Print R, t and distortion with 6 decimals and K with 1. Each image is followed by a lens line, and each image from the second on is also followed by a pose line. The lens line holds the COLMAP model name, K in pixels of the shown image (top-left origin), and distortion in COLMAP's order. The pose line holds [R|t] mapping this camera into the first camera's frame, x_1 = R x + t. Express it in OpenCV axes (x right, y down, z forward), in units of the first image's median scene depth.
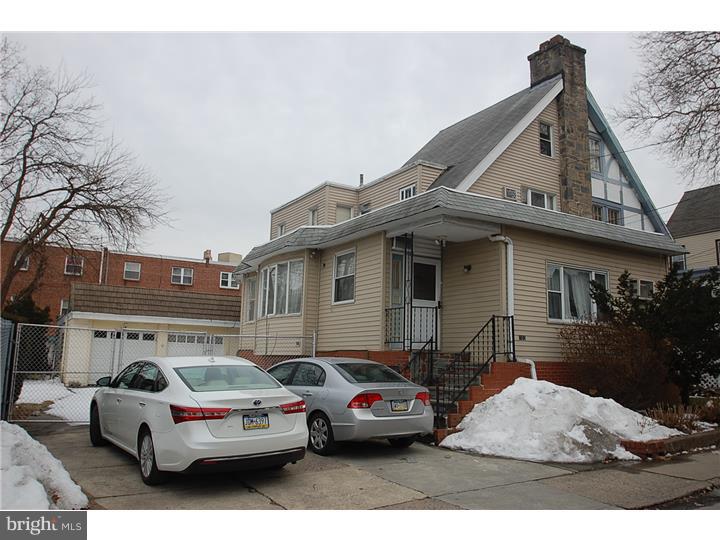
lens RADIAL K [[573.7, 0, 360.0], [0, 573.7, 270.0], [0, 0, 1]] dist [-0.058918, 0.010712]
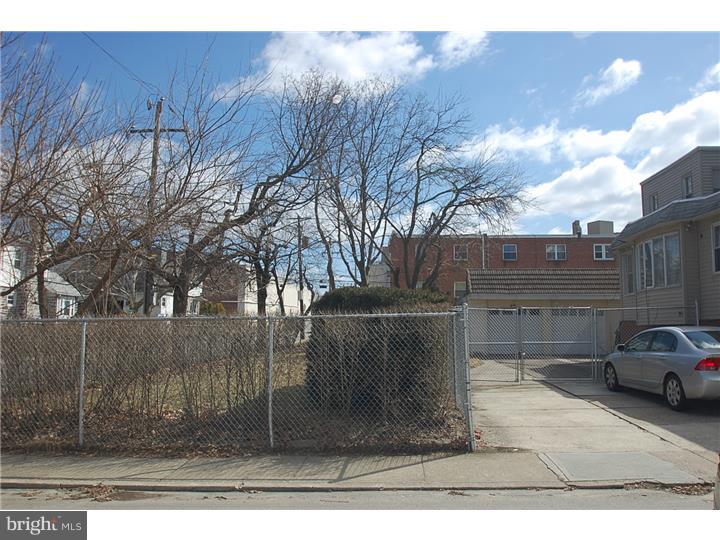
lens RADIAL K [[573.7, 0, 360.0], [0, 573.7, 270.0], [0, 0, 1]] dist [-0.058918, 0.010712]
pose [[0.805845, -0.076940, -0.587106, 0.022797], [0.104864, 0.994393, 0.013619, -0.019340], [0.582767, -0.072541, 0.809395, -0.127466]]
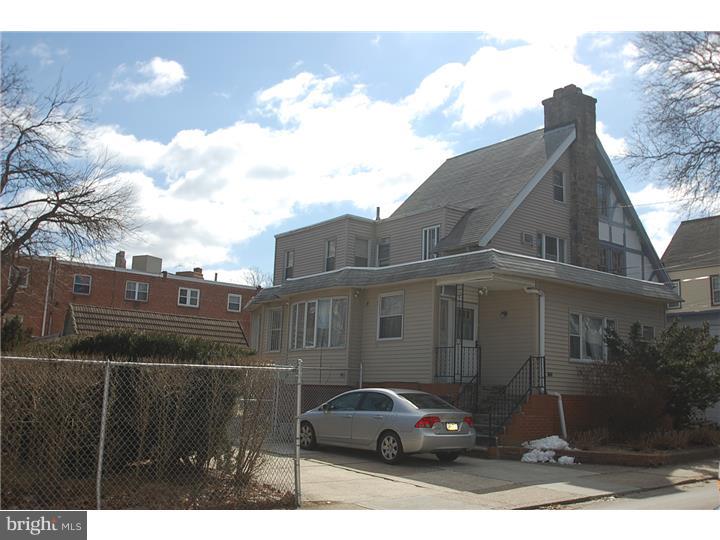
lens RADIAL K [[717.9, 0, 360.0], [0, 717.9, 270.0], [0, 0, 1]] dist [-0.063948, -0.022502]
pose [[0.994450, 0.032803, 0.099970, -0.160260], [-0.031789, 0.999426, -0.011717, -0.041816], [-0.100297, 0.008474, 0.994921, -0.270169]]
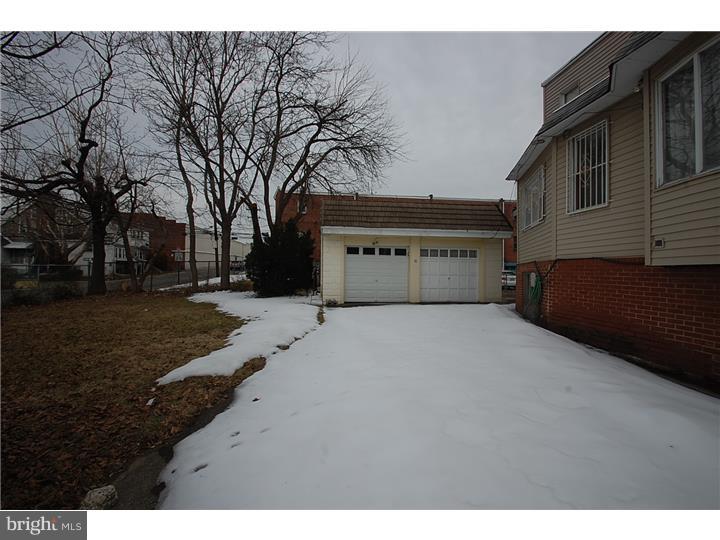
lens RADIAL K [[333.2, 0, 360.0], [0, 333.2, 270.0], [0, 0, 1]] dist [0.000717, -0.000053]
pose [[0.909494, -0.021364, -0.415167, -0.236957], [0.076920, 0.990082, 0.117559, 0.089601], [0.408538, -0.138854, 0.902118, 0.545845]]
